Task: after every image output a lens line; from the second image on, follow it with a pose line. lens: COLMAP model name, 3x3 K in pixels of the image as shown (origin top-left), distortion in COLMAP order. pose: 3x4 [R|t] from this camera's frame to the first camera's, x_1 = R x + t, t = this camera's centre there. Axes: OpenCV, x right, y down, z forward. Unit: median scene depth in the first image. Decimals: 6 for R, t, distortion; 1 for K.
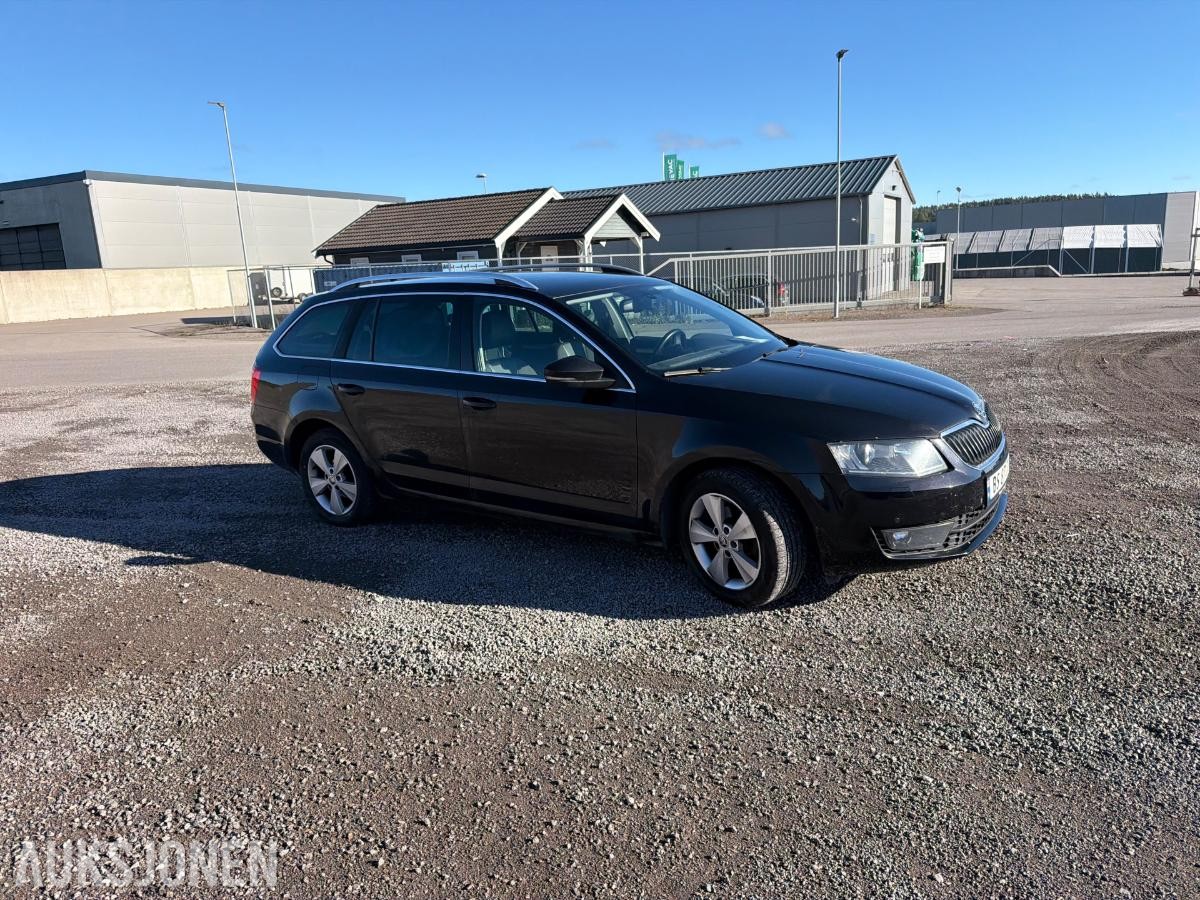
lens RADIAL K [[847.5, 0, 599.9], [0, 847.5, 454.1], [0, 0, 1]] dist [0.038231, -0.047346]
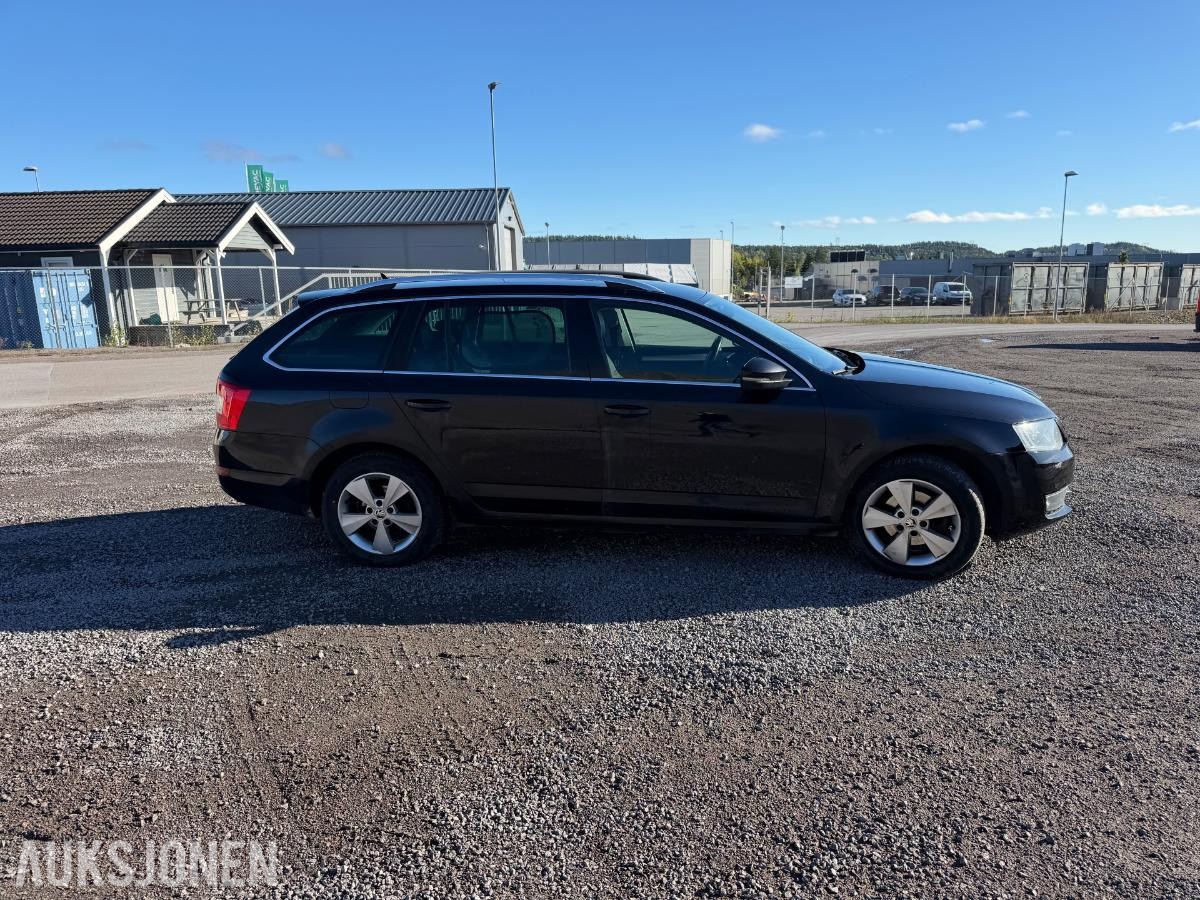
lens RADIAL K [[847.5, 0, 608.8], [0, 847.5, 456.6], [0, 0, 1]] dist [0.038231, -0.047346]
pose [[0.879988, -0.063931, 0.470673, -0.527016], [0.074990, 0.997173, -0.004759, -0.005107], [-0.469038, 0.039483, 0.882295, 0.149503]]
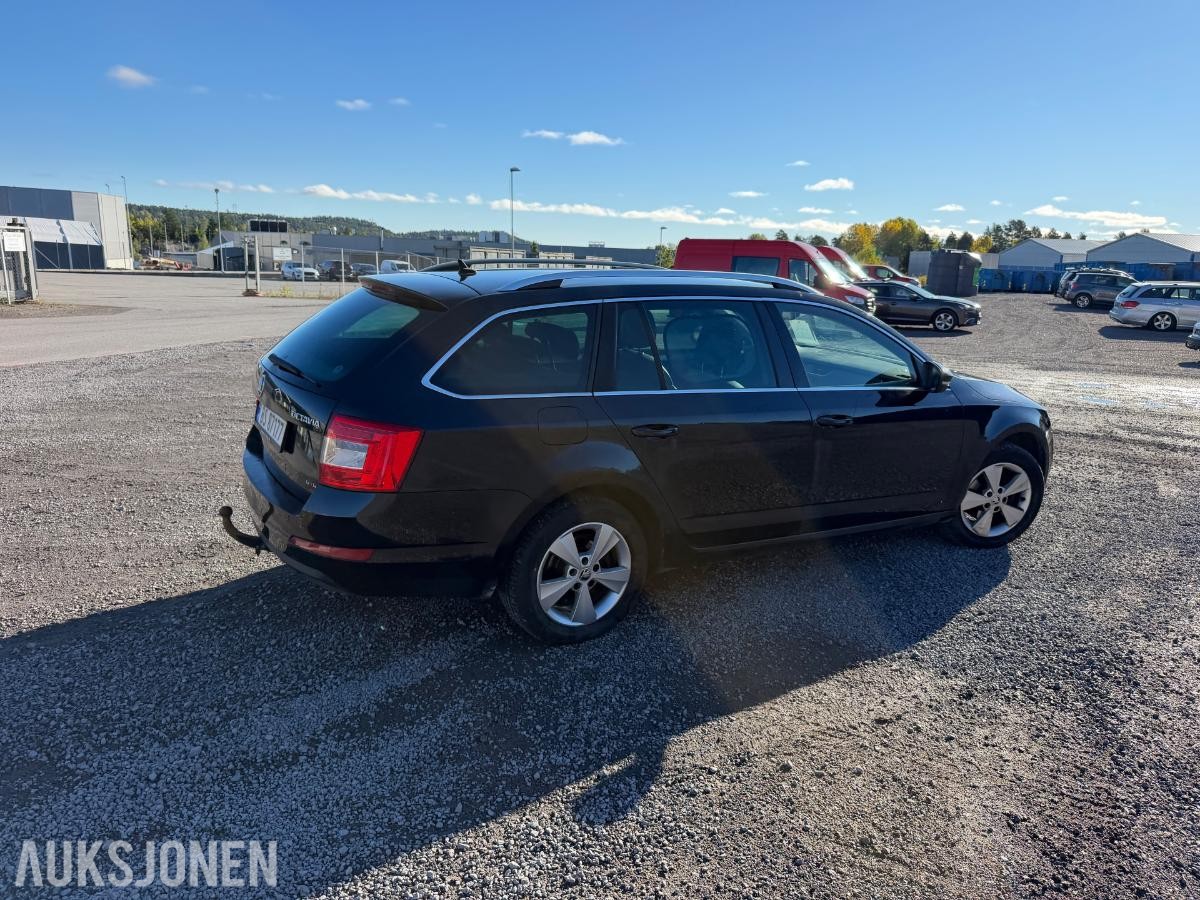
lens RADIAL K [[847.5, 0, 609.1], [0, 847.5, 451.4], [0, 0, 1]] dist [0.038231, -0.047346]
pose [[0.402777, -0.141669, 0.904268, -0.920876], [0.140341, 0.985826, 0.091936, -0.125937], [-0.904475, 0.089876, 0.416950, 0.725054]]
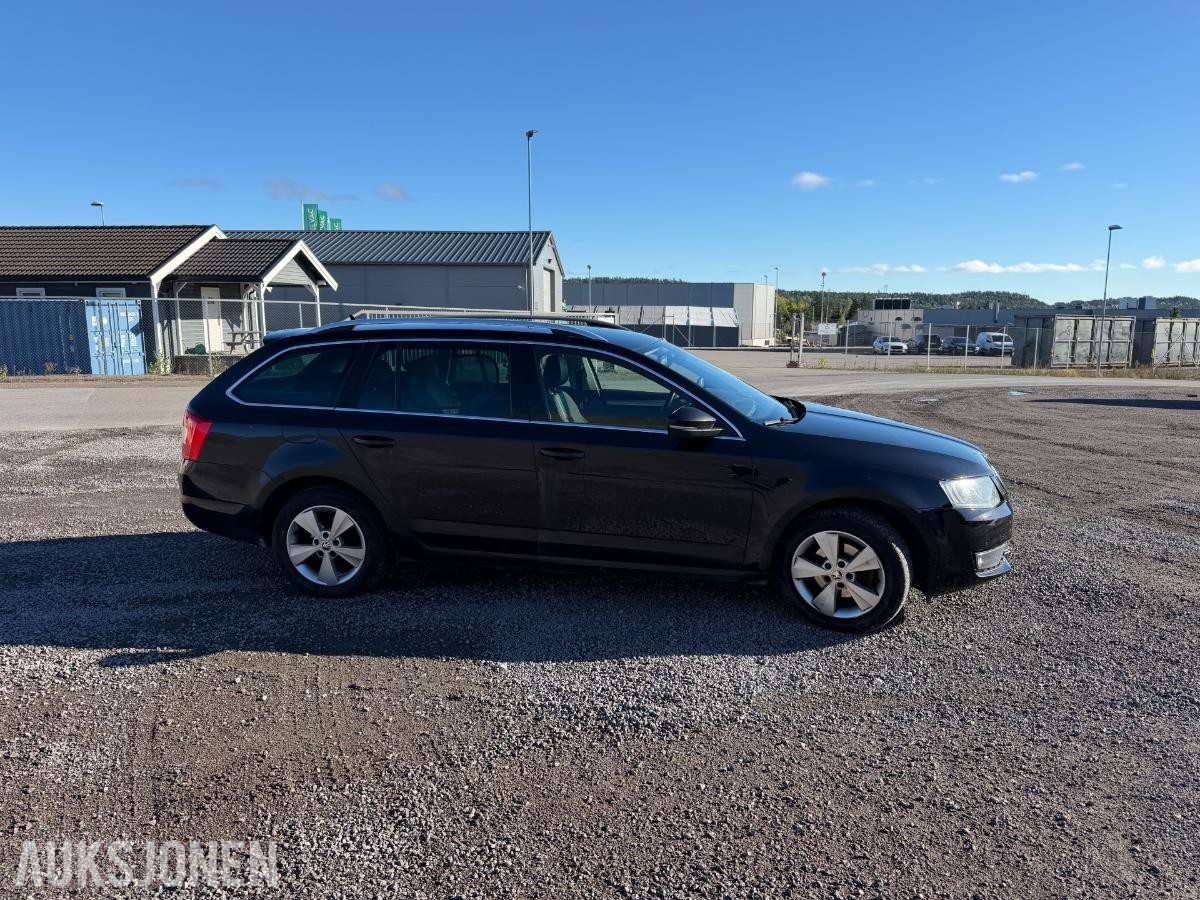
lens RADIAL K [[847.5, 0, 604.6], [0, 847.5, 452.5], [0, 0, 1]] dist [0.038231, -0.047346]
pose [[0.904778, -0.010284, 0.425760, -0.442777], [0.038984, 0.997511, -0.058750, -0.002172], [-0.424096, 0.069753, 0.902927, 0.083455]]
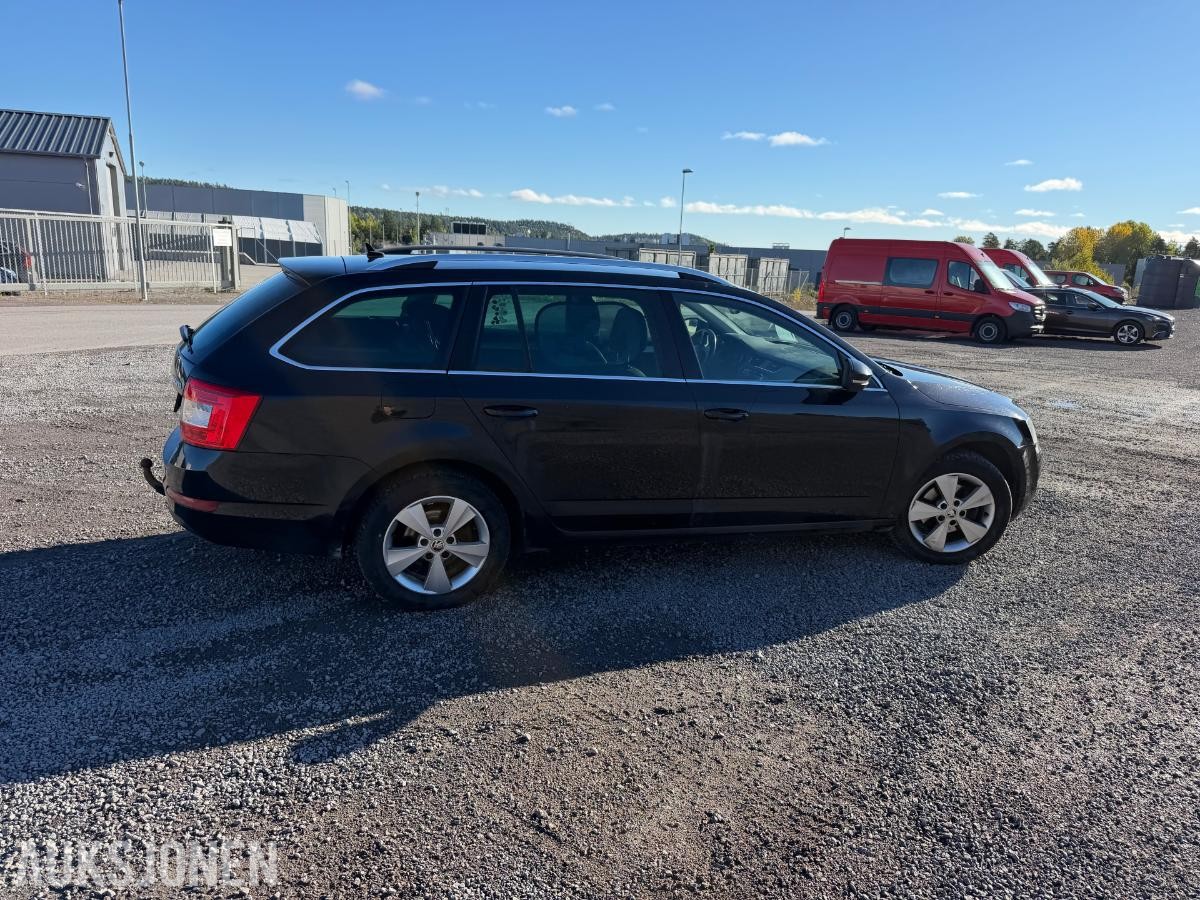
lens RADIAL K [[847.5, 0, 608.0], [0, 847.5, 455.8], [0, 0, 1]] dist [0.038231, -0.047346]
pose [[0.591559, -0.113101, 0.798290, -0.802678], [0.096634, 0.992921, 0.069068, -0.078609], [-0.800450, 0.036284, 0.598301, 0.490630]]
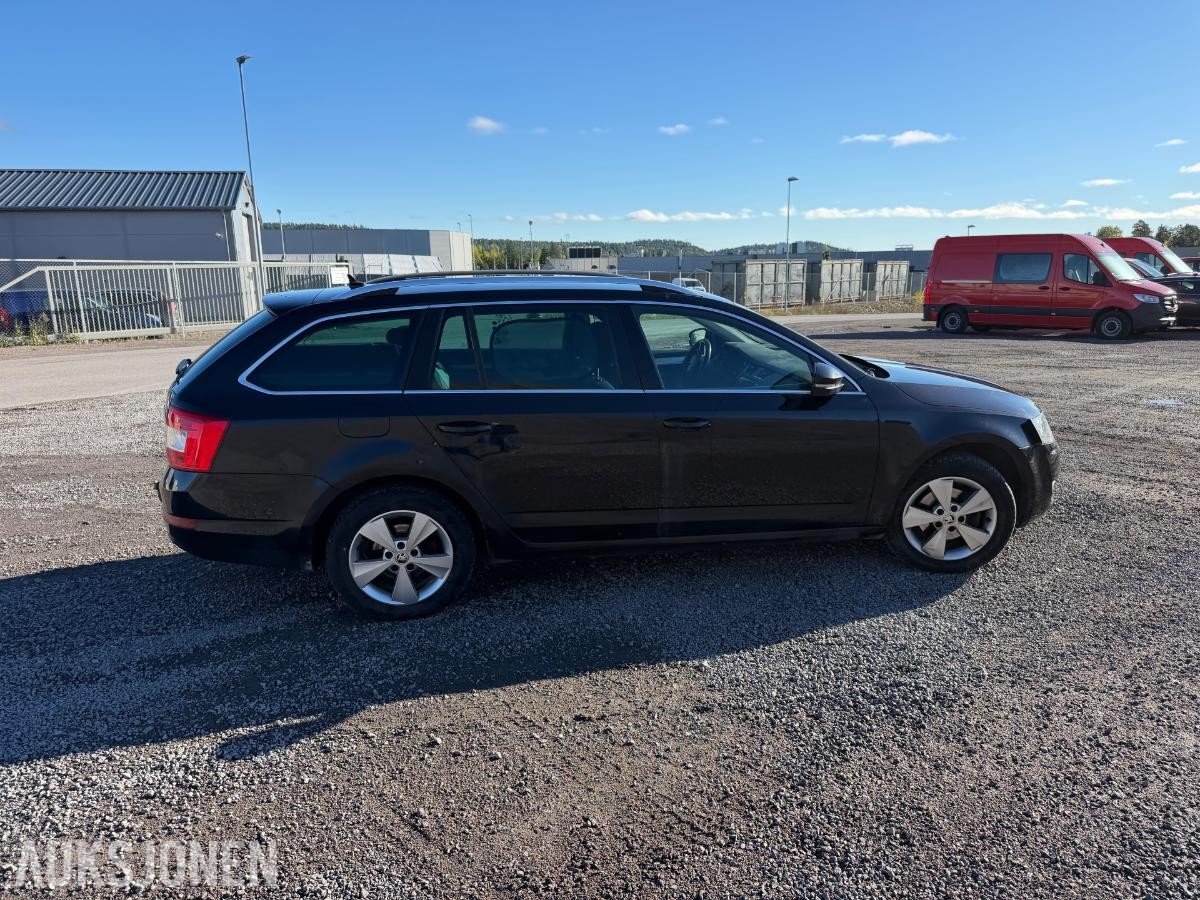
lens RADIAL K [[847.5, 0, 607.3], [0, 847.5, 457.9], [0, 0, 1]] dist [0.038231, -0.047346]
pose [[0.698896, -0.117740, 0.705466, -0.716652], [0.131458, 0.990700, 0.035111, -0.057914], [-0.703039, 0.068200, 0.707874, 0.373447]]
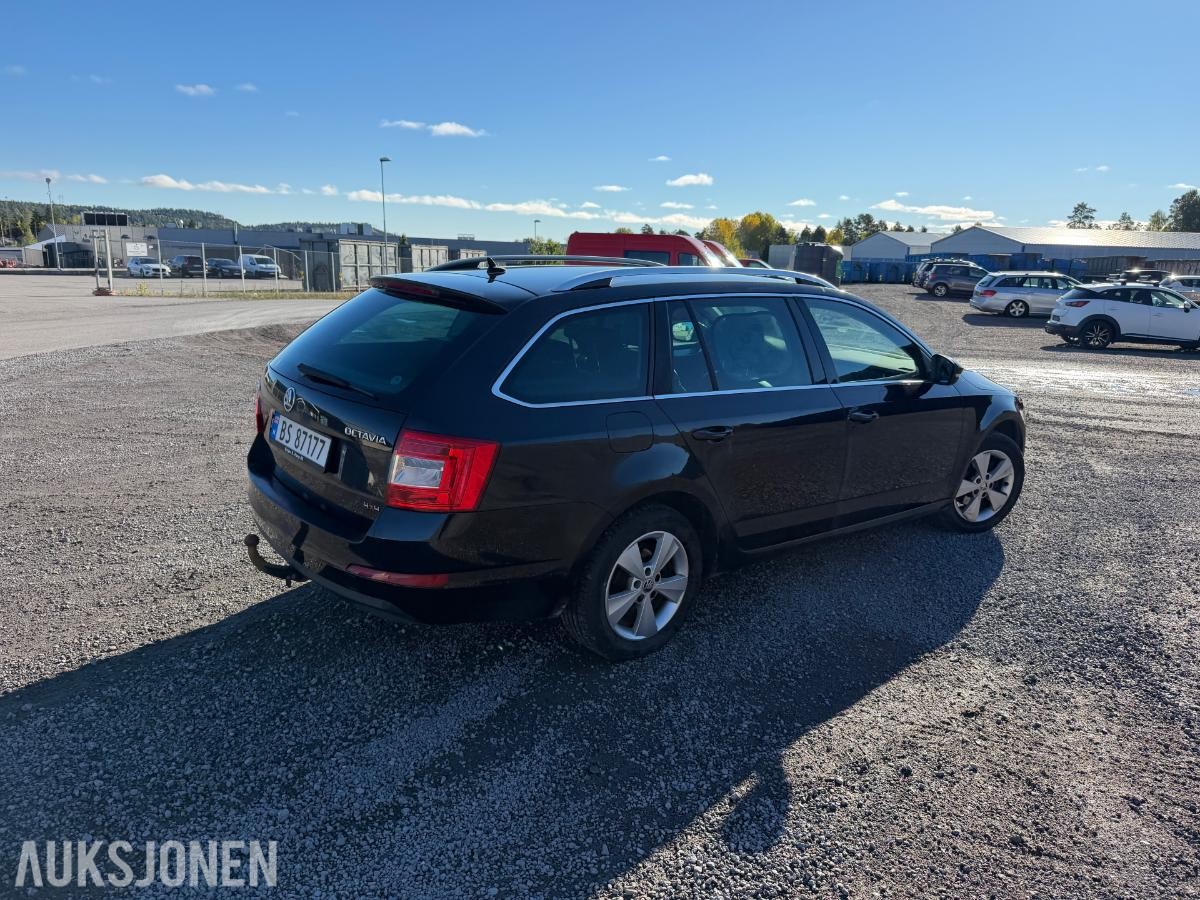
lens RADIAL K [[847.5, 0, 609.3], [0, 847.5, 452.6], [0, 0, 1]] dist [0.038231, -0.047346]
pose [[0.259479, -0.162753, 0.951936, -0.940694], [0.162546, 0.978995, 0.123073, -0.154499], [-0.951971, 0.122799, 0.280483, 0.867733]]
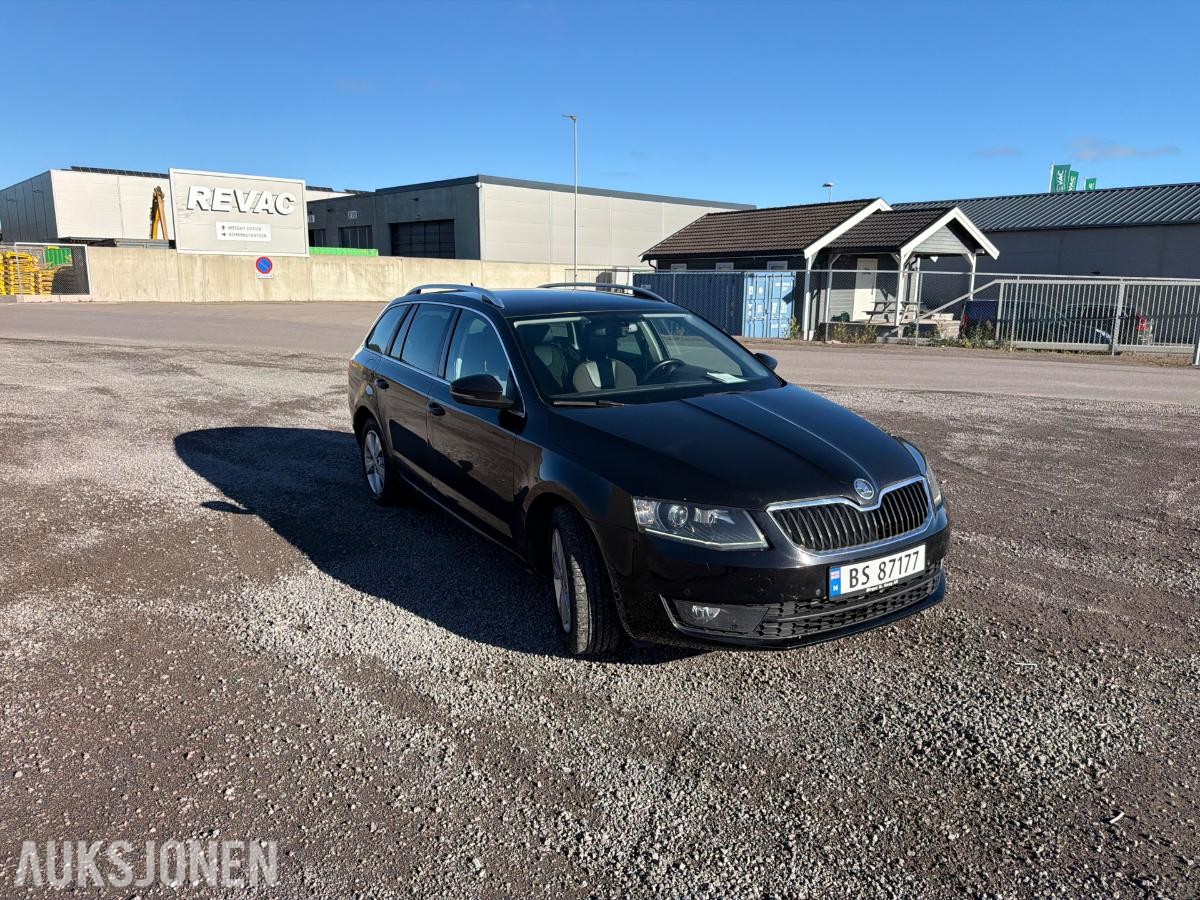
lens RADIAL K [[847.5, 0, 594.0], [0, 847.5, 445.2], [0, 0, 1]] dist [0.038231, -0.047346]
pose [[0.910382, 0.138459, -0.389914, 0.395796], [-0.144688, 0.989385, 0.013512, -0.050488], [0.387646, 0.044115, 0.920752, 0.084745]]
